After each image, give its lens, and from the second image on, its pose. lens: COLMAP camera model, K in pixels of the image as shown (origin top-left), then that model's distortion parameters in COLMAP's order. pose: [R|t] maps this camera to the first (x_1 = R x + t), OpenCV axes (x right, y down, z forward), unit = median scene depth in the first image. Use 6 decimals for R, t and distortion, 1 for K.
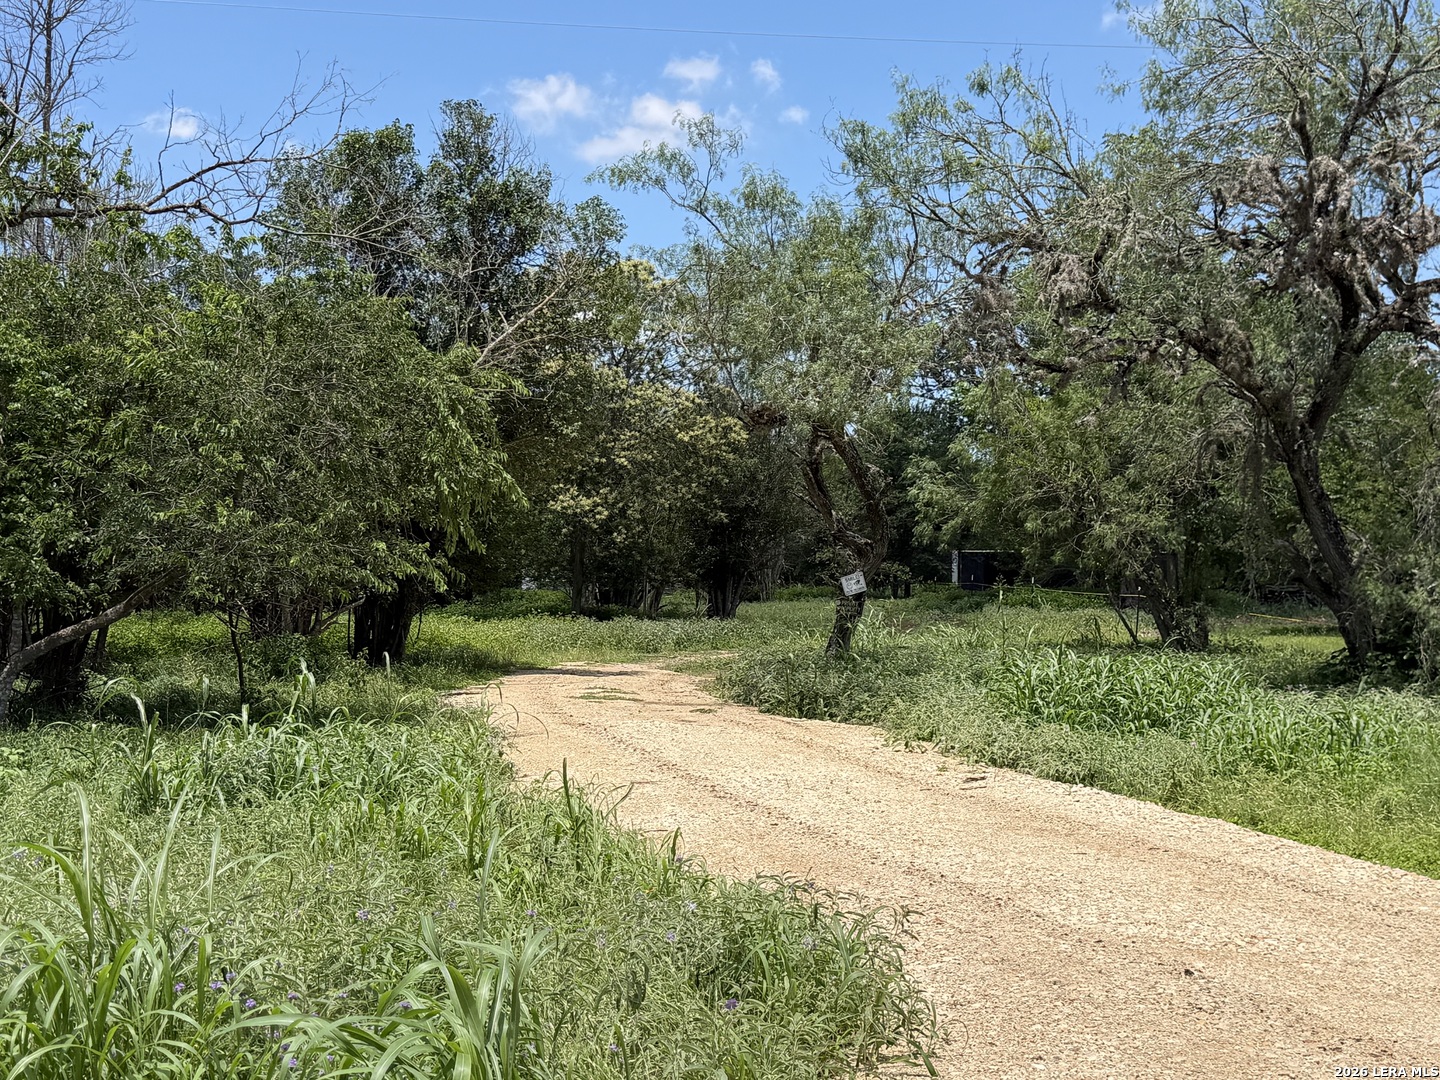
lens RADIAL K [[1972.3, 0, 719.4], [0, 1972.3, 540.9], [0, 0, 1]] dist [0.068685, 0.000000]
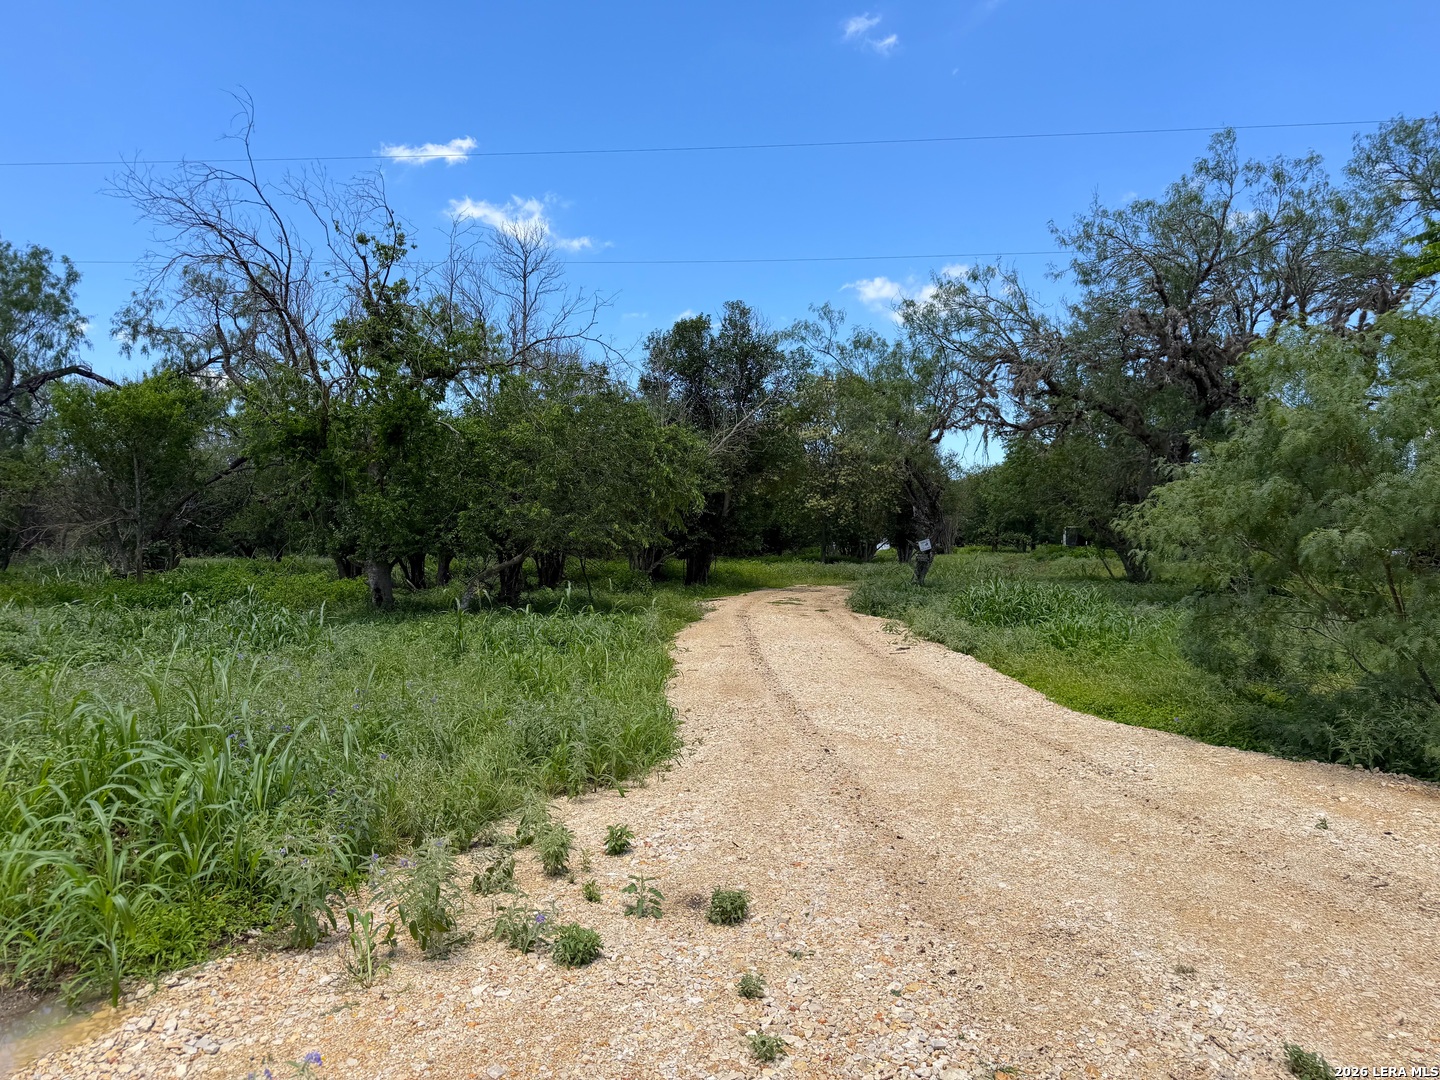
lens RADIAL K [[1010.7, 0, 721.4], [0, 1010.7, 550.3], [0, 0, 1]] dist [0.049574, -0.056239]
pose [[0.970621, 0.003600, -0.240588, 0.103515], [0.003107, 0.999617, 0.027492, -0.000710], [0.240595, -0.027432, 0.970238, 0.010113]]
